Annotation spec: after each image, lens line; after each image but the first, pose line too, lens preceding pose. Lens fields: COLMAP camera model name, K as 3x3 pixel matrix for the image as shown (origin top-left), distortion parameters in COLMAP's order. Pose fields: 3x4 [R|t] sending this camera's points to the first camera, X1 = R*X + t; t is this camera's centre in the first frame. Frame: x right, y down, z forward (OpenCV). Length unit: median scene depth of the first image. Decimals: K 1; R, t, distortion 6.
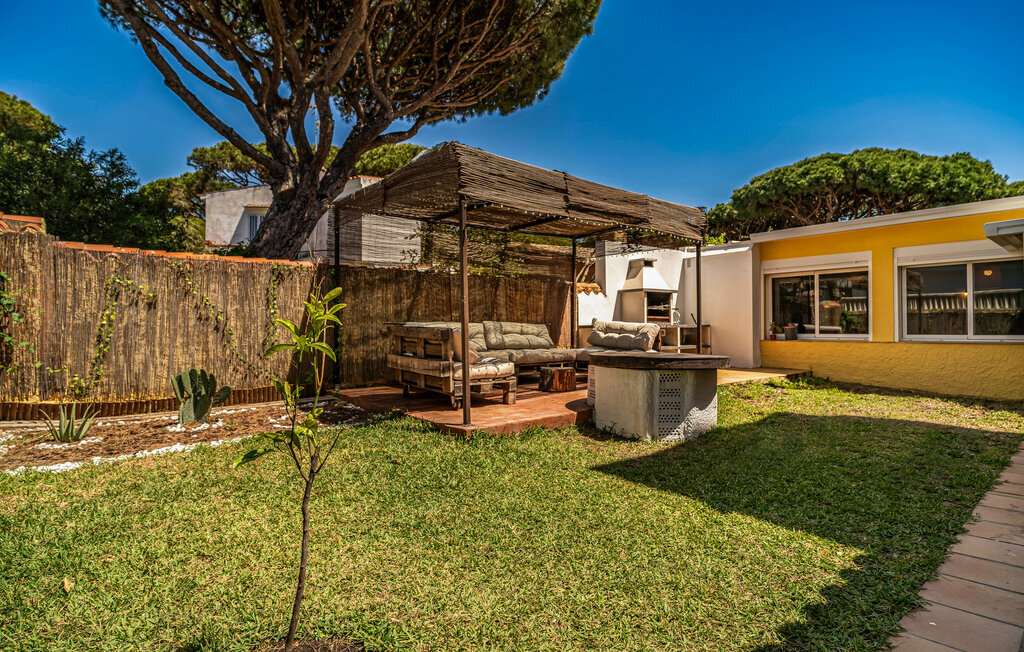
lens RADIAL K [[537.4, 0, 513.6], [0, 537.4, 328.5], [0, 0, 1]] dist [-0.001961, -0.000453]
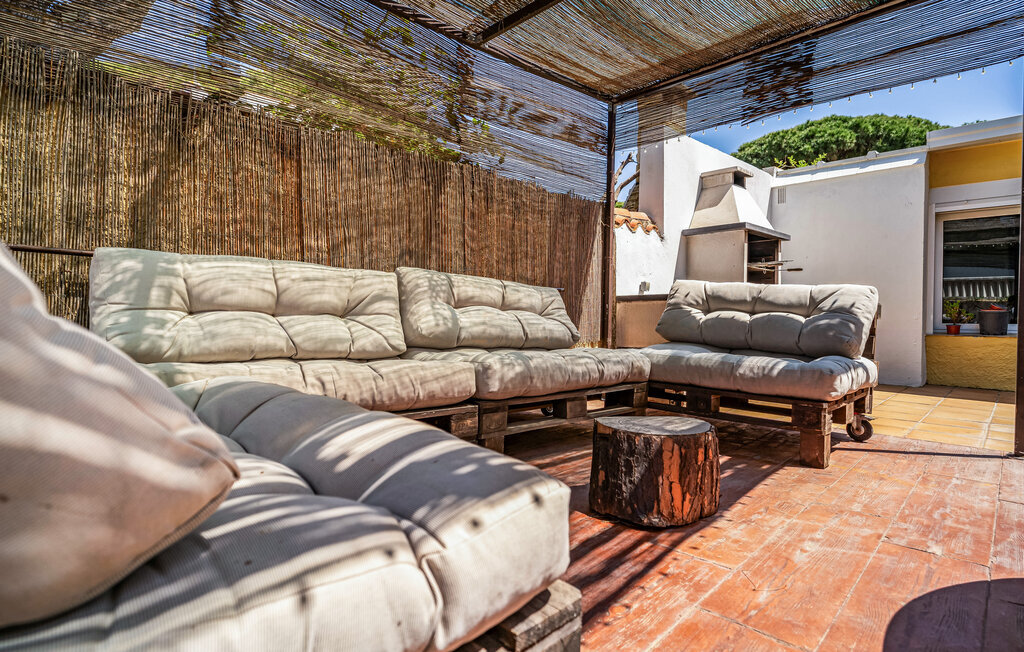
lens RADIAL K [[537.4, 0, 507.4], [0, 537.4, 323.7], [0, 0, 1]] dist [-0.001961, -0.000453]
pose [[0.994600, 0.018460, 0.102131, -0.018180], [-0.019227, 0.999794, 0.006535, 0.016614], [-0.101989, -0.008464, 0.994750, 0.552280]]
